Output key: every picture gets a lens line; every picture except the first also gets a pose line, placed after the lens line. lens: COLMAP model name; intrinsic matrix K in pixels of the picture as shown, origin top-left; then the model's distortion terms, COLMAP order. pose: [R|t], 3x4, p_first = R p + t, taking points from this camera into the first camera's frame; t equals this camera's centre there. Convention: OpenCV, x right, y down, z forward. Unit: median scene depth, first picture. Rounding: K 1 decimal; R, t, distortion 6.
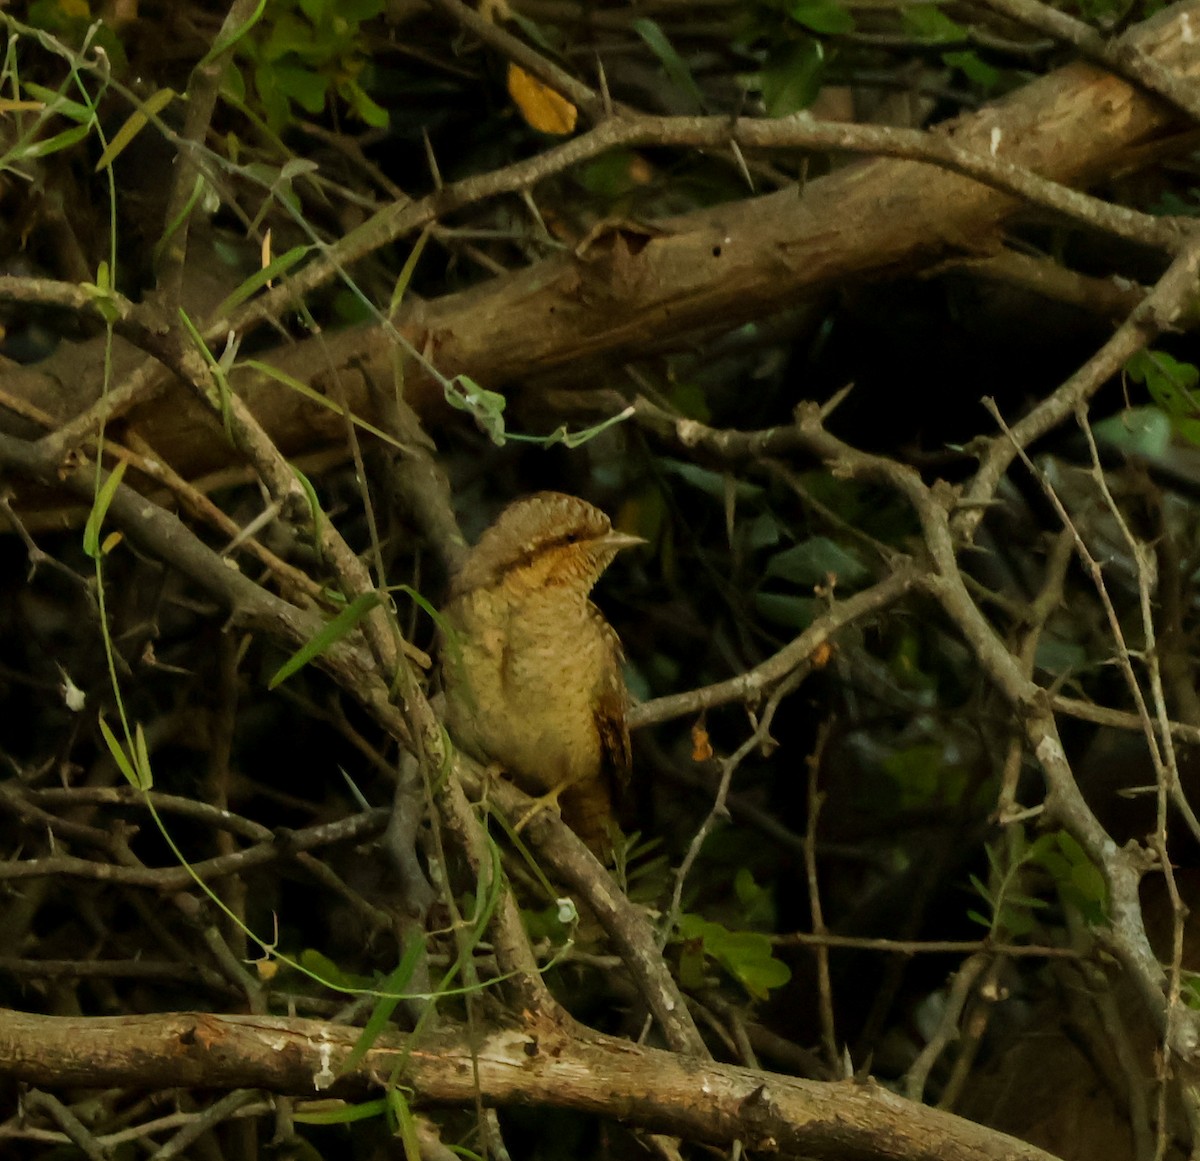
lens RADIAL K [[754.7, 0, 600.0], [0, 754.7, 580.5], [0, 0, 1]] dist [-0.001045, -0.000103]
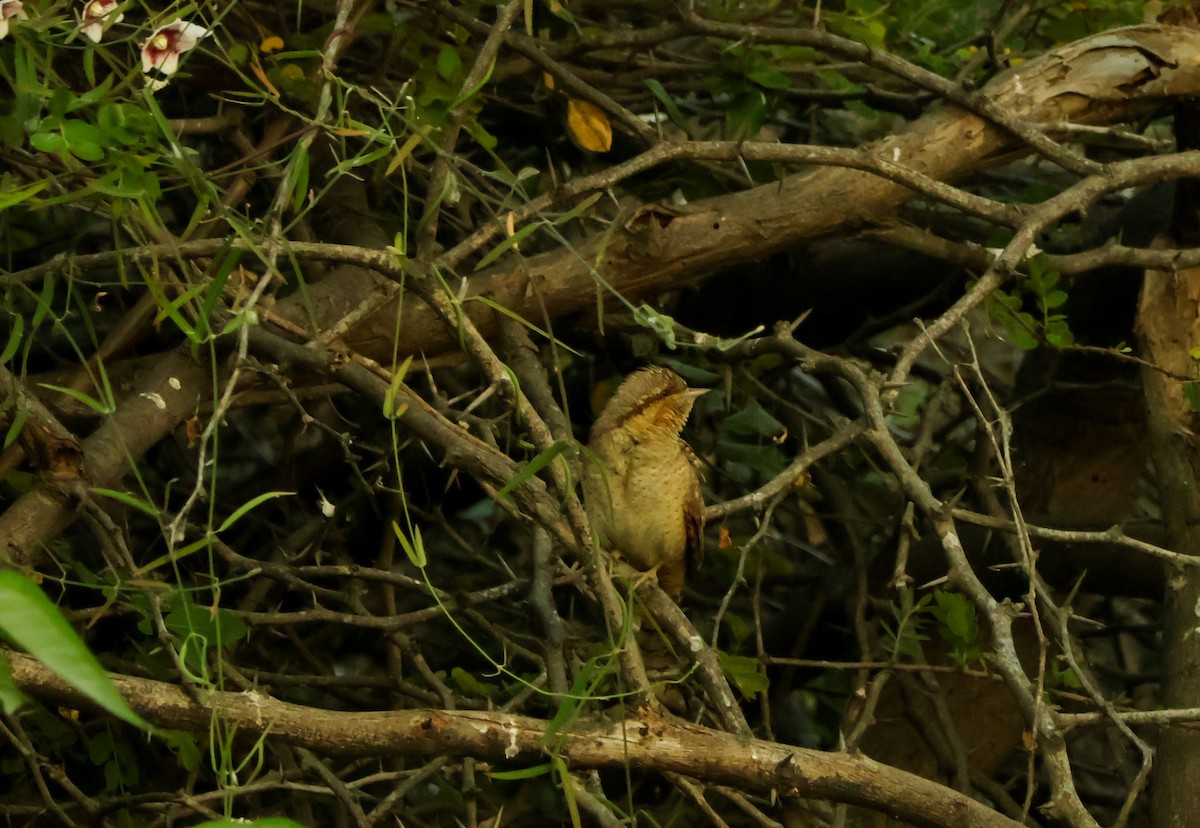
lens RADIAL K [[476.6, 0, 597.1], [0, 476.6, 432.4], [0, 0, 1]] dist [-0.001399, 0.000065]
pose [[0.999998, -0.001832, 0.000401, -0.152975], [0.001833, 0.999997, -0.001413, -0.002901], [-0.000399, 0.001414, 0.999999, 0.002621]]
